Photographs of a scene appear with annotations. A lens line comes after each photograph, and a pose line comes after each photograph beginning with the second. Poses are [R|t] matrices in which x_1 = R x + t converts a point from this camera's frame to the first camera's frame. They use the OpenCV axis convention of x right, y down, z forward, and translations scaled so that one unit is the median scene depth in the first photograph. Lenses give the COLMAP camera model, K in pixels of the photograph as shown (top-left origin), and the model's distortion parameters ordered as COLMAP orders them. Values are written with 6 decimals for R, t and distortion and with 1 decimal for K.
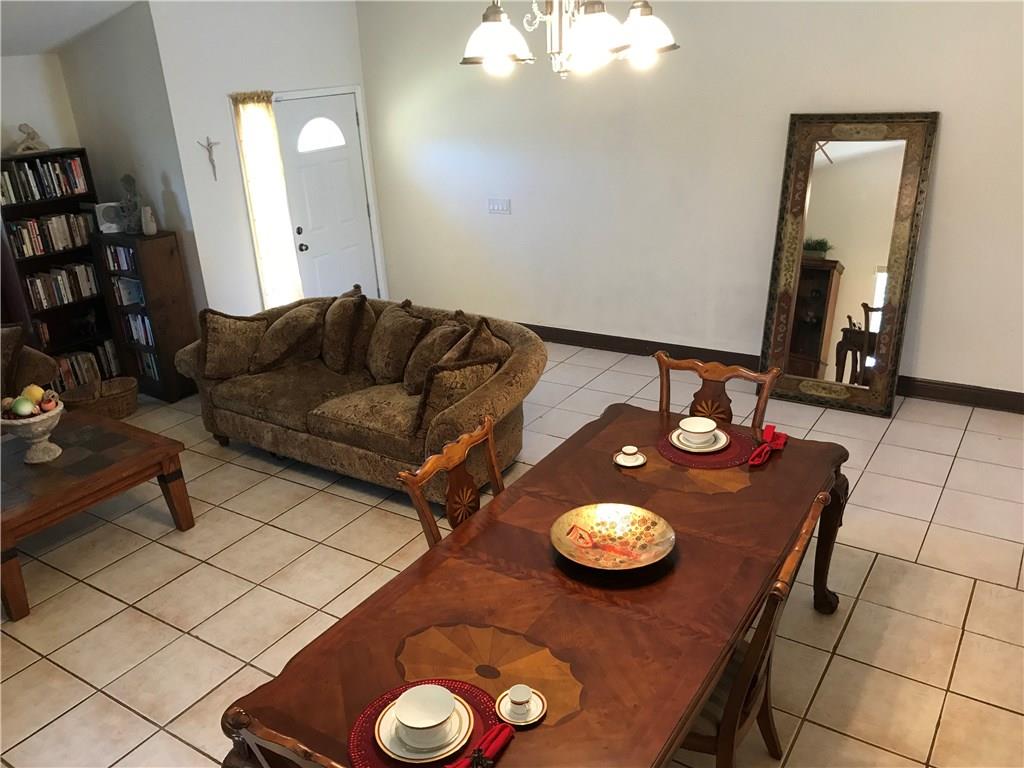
lens RADIAL K [[849.3, 0, 516.6], [0, 849.3, 381.9], [0, 0, 1]] dist [0.026861, -0.042905]
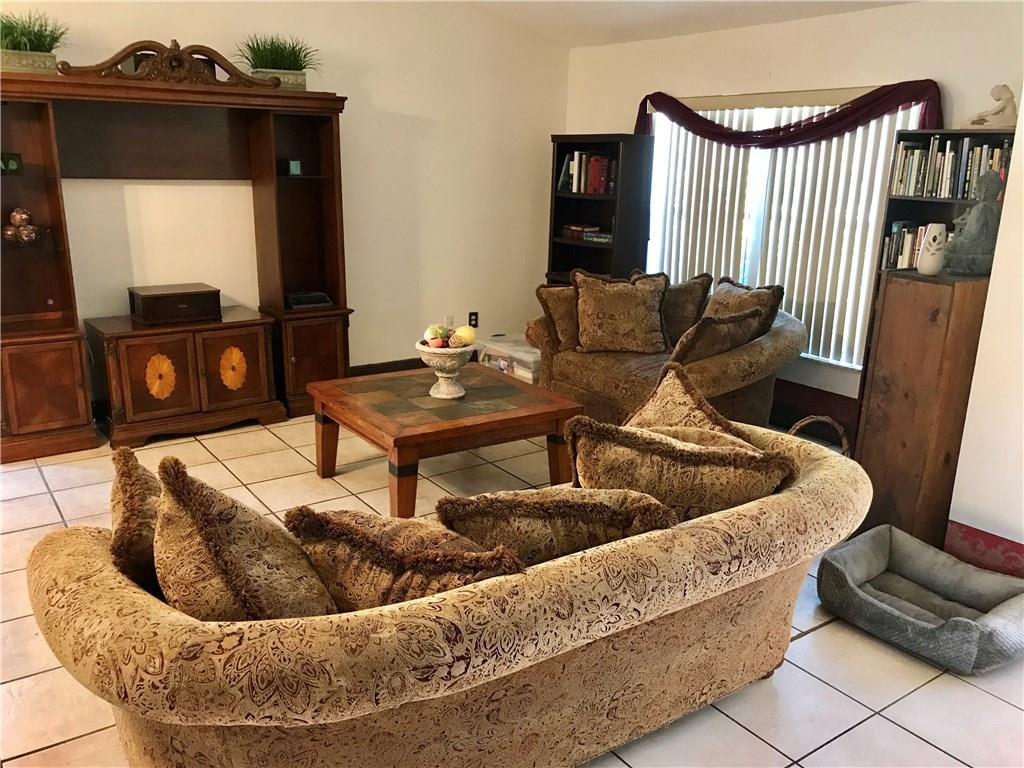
lens RADIAL K [[849.3, 0, 513.1], [0, 849.3, 394.2], [0, 0, 1]] dist [0.026861, -0.042905]
pose [[-0.362198, 0.298618, -0.882972, 0.269757], [-0.342469, 0.838401, 0.424026, -0.346192], [0.866907, 0.455972, -0.201400, 1.250610]]
